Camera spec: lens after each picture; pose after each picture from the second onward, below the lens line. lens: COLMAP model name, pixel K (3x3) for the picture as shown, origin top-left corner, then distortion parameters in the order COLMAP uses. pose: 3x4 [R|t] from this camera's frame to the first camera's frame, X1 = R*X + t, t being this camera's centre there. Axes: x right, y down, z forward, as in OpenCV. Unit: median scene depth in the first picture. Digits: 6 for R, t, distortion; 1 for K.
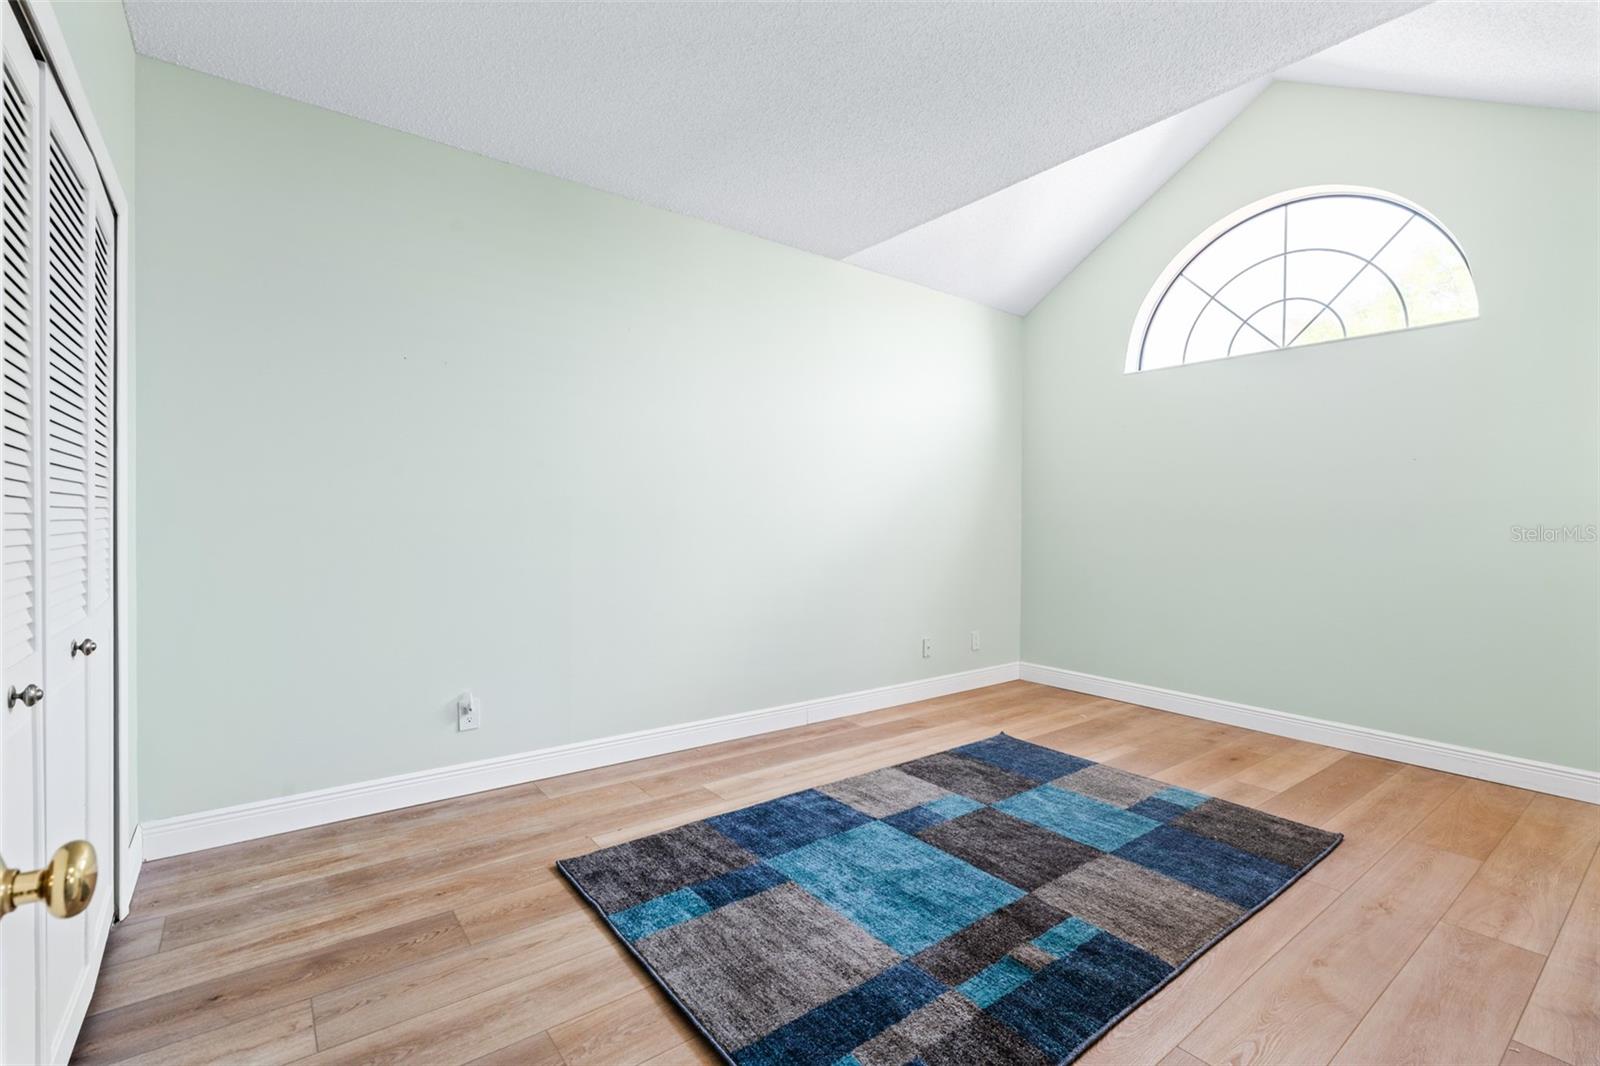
lens RADIAL K [[721.9, 0, 802.3], [0, 721.9, 532.9], [0, 0, 1]] dist [-0.008956, 0.003731]
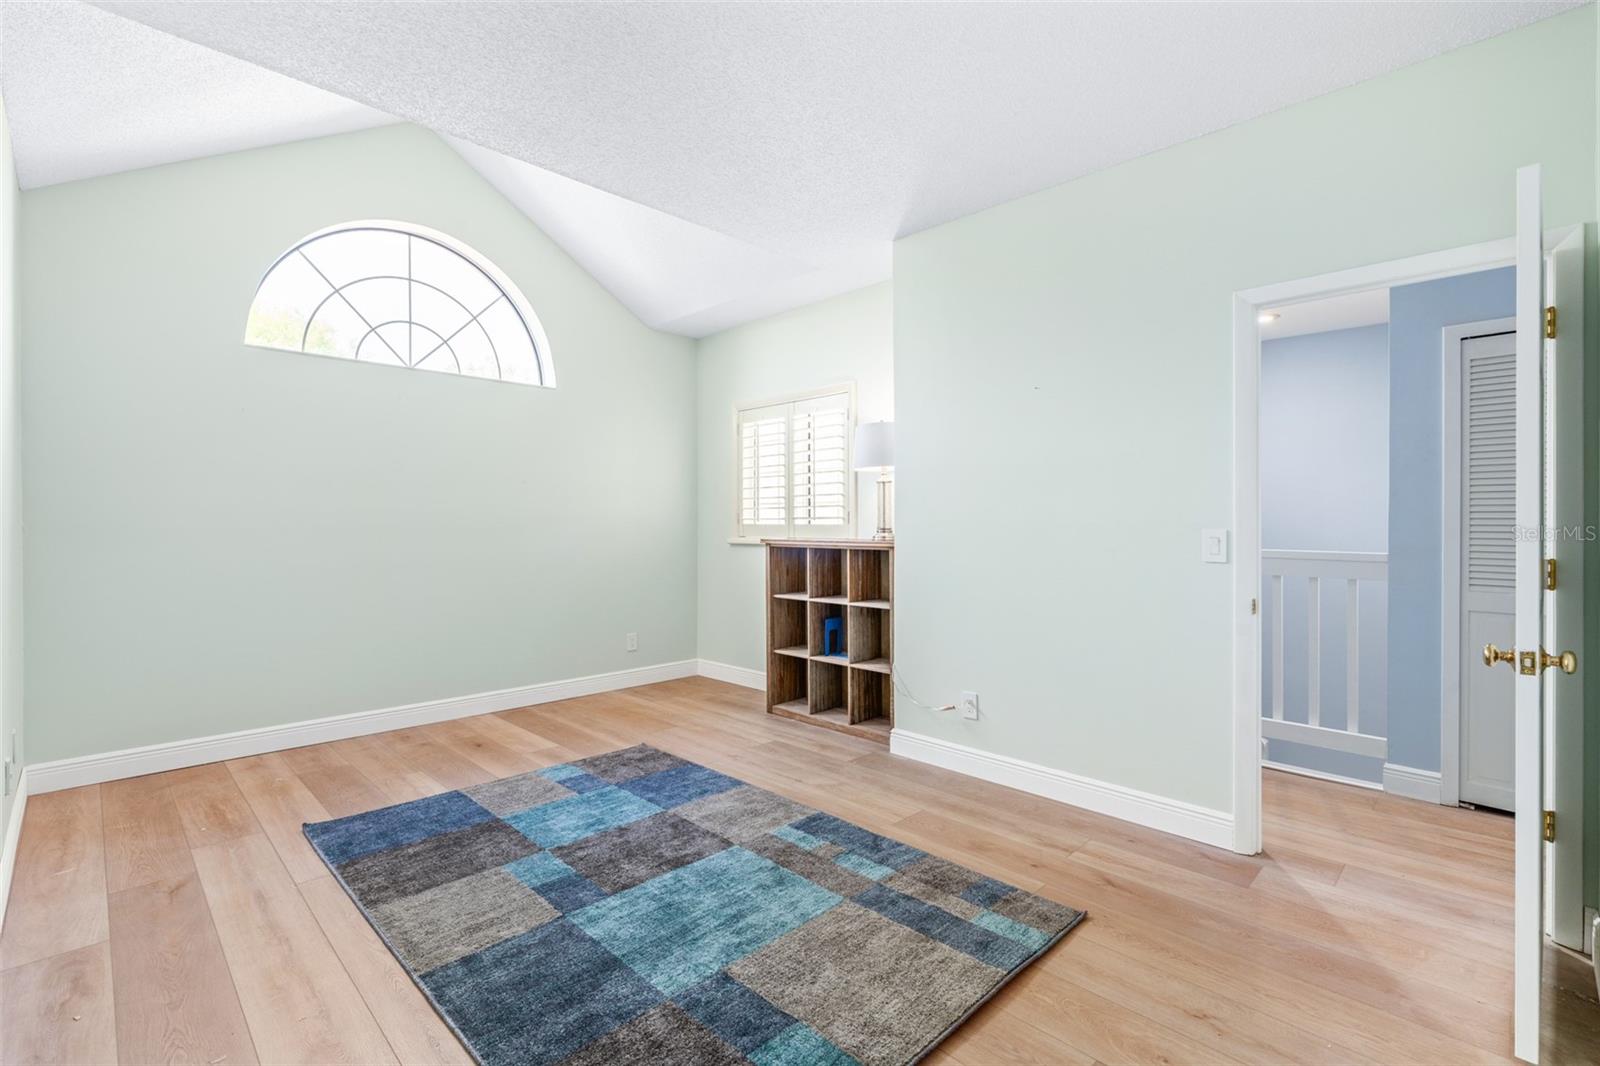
lens RADIAL K [[721.9, 0, 795.8], [0, 721.9, 527.9], [0, 0, 1]] dist [-0.008956, 0.003731]
pose [[-0.134074, -0.014368, 0.990867, -0.617774], [0.015016, 0.999751, 0.016529, -0.032148], [-0.990858, 0.017095, -0.133825, 0.739816]]
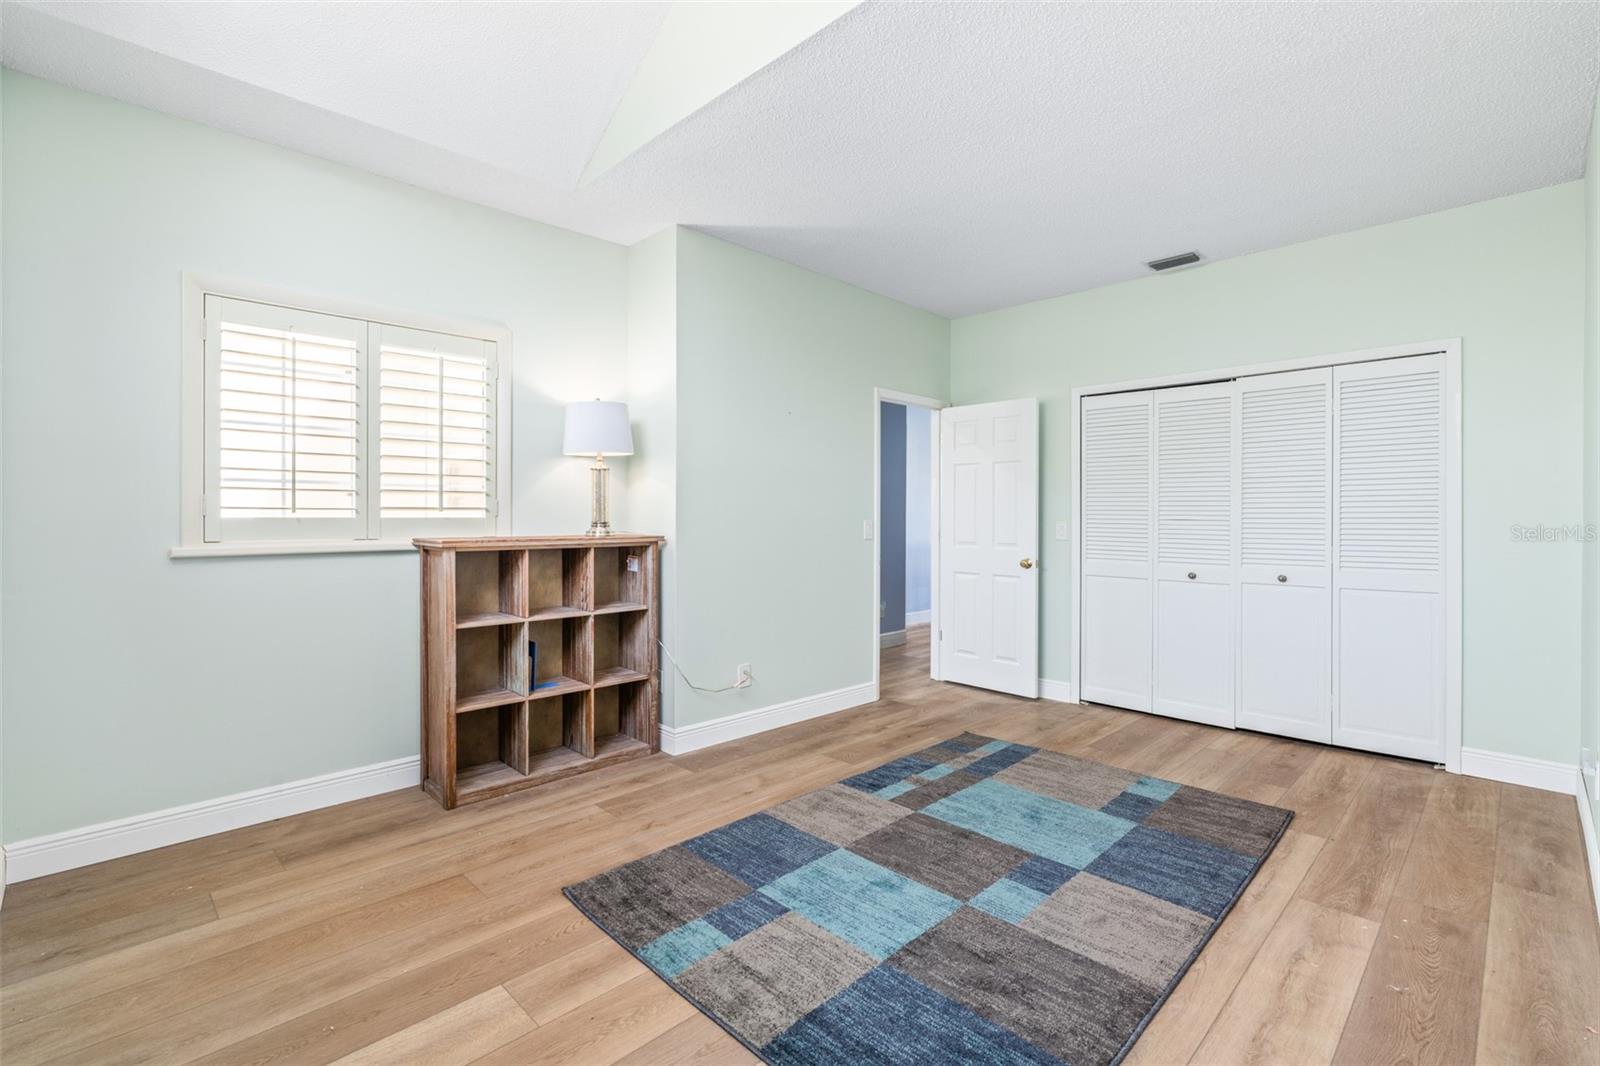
lens RADIAL K [[721.9, 0, 808.5], [0, 721.9, 521.4], [0, 0, 1]] dist [-0.008956, 0.003731]
pose [[-0.990259, -0.008687, -0.138963, 0.489329], [-0.011842, 0.999690, 0.021895, -0.037490], [0.138730, 0.023327, -0.990055, 1.584693]]
